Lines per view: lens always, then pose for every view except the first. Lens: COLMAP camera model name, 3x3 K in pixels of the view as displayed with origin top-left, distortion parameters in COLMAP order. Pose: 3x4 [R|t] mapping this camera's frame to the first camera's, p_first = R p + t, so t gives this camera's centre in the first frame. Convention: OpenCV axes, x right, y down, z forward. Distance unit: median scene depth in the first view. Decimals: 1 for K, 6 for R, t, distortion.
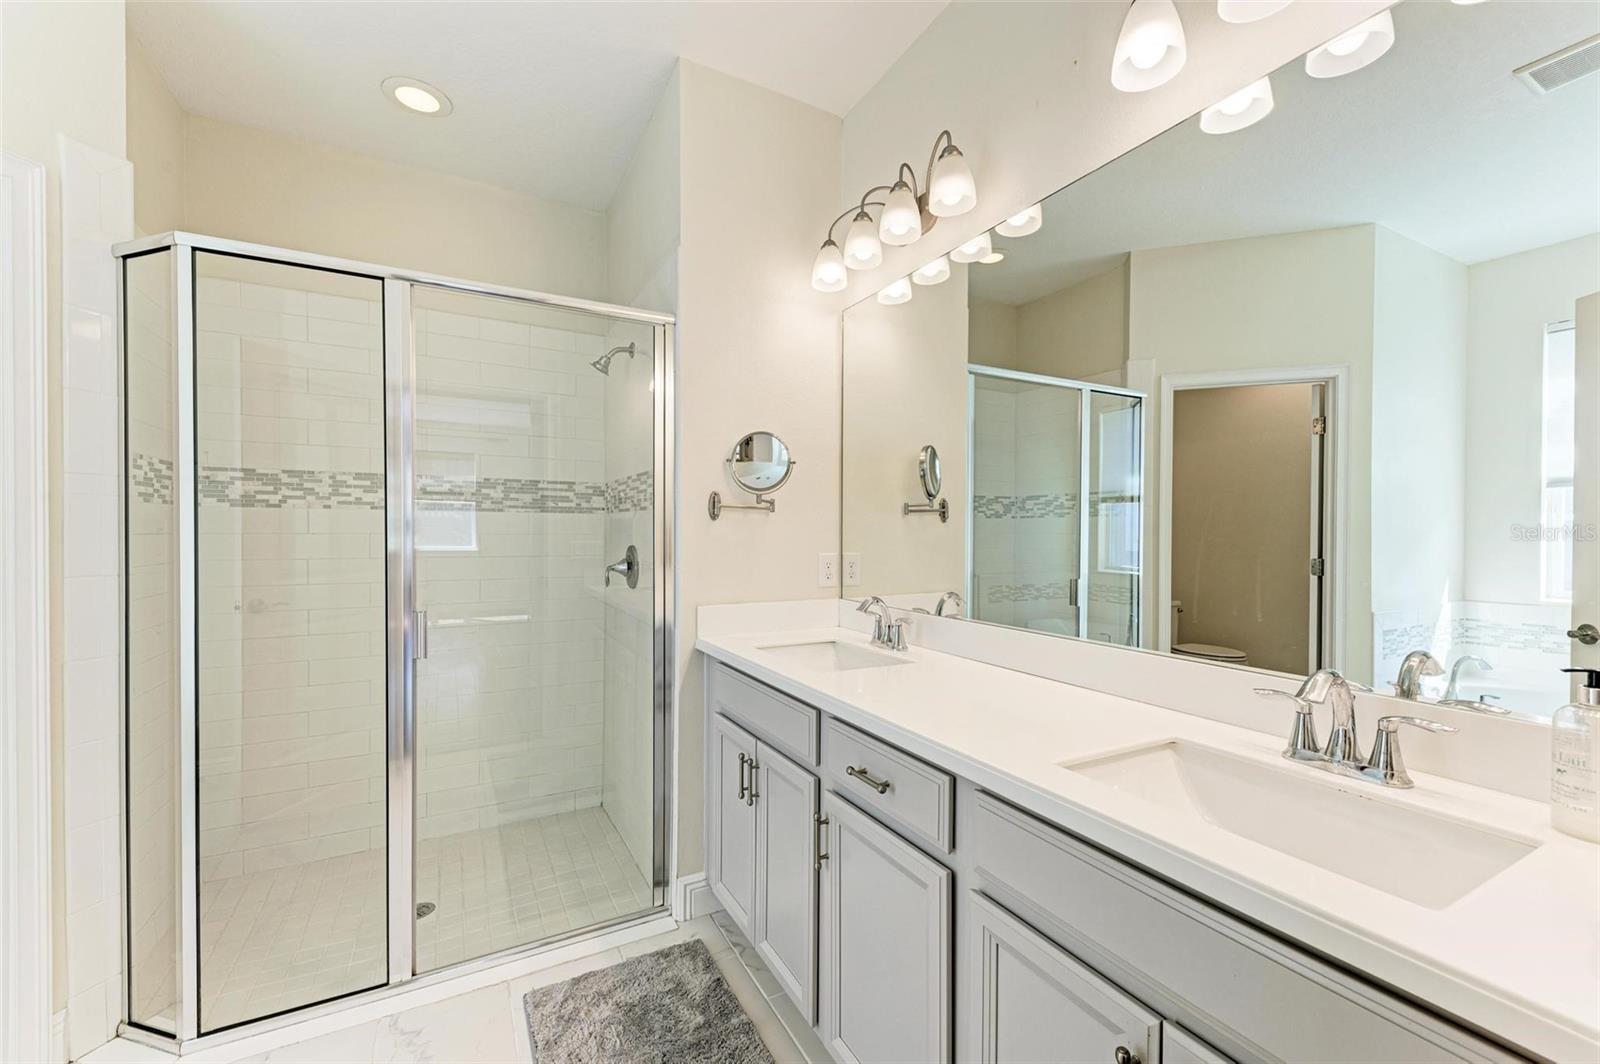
lens RADIAL K [[655.8, 0, 801.1], [0, 655.8, 533.6], [0, 0, 1]] dist [-0.000403, -0.000069]
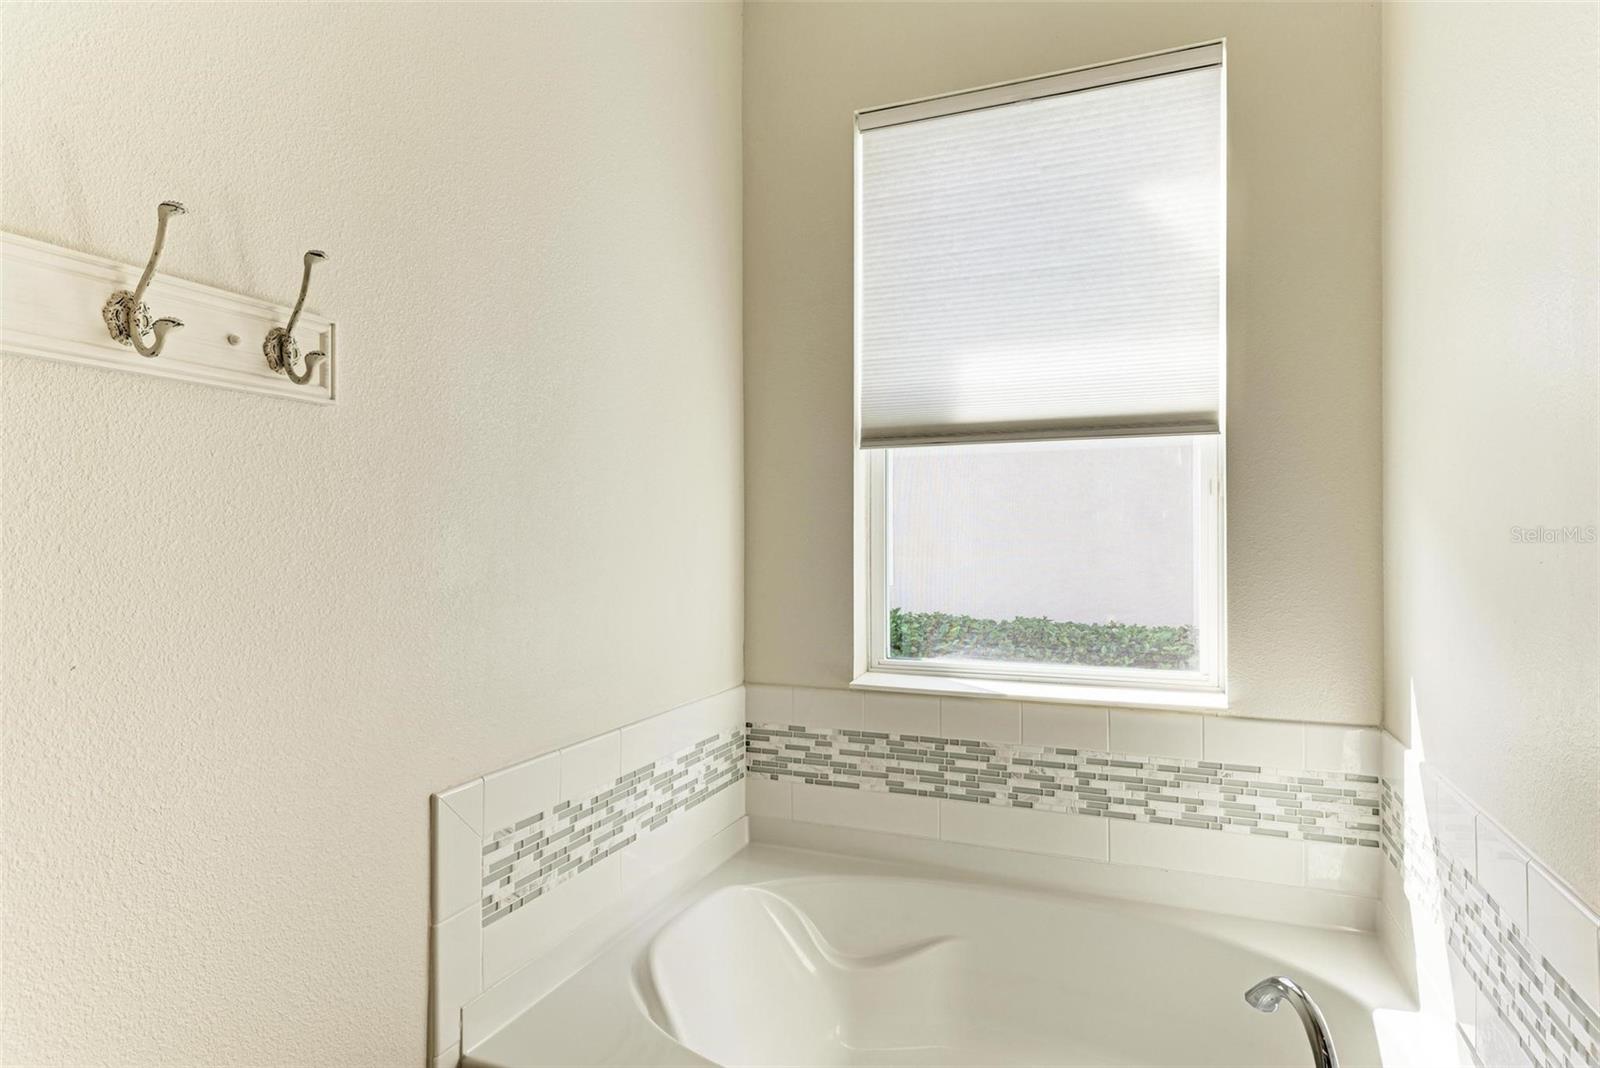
lens RADIAL K [[905.3, 0, 799.4], [0, 905.3, 533.9], [0, 0, 1]] dist [0.000290, 0.000005]
pose [[0.770117, 0.001939, 0.637900, 0.182000], [0.004692, 0.999951, -0.008704, -0.005718], [-0.637886, 0.009697, 0.770070, 0.709175]]
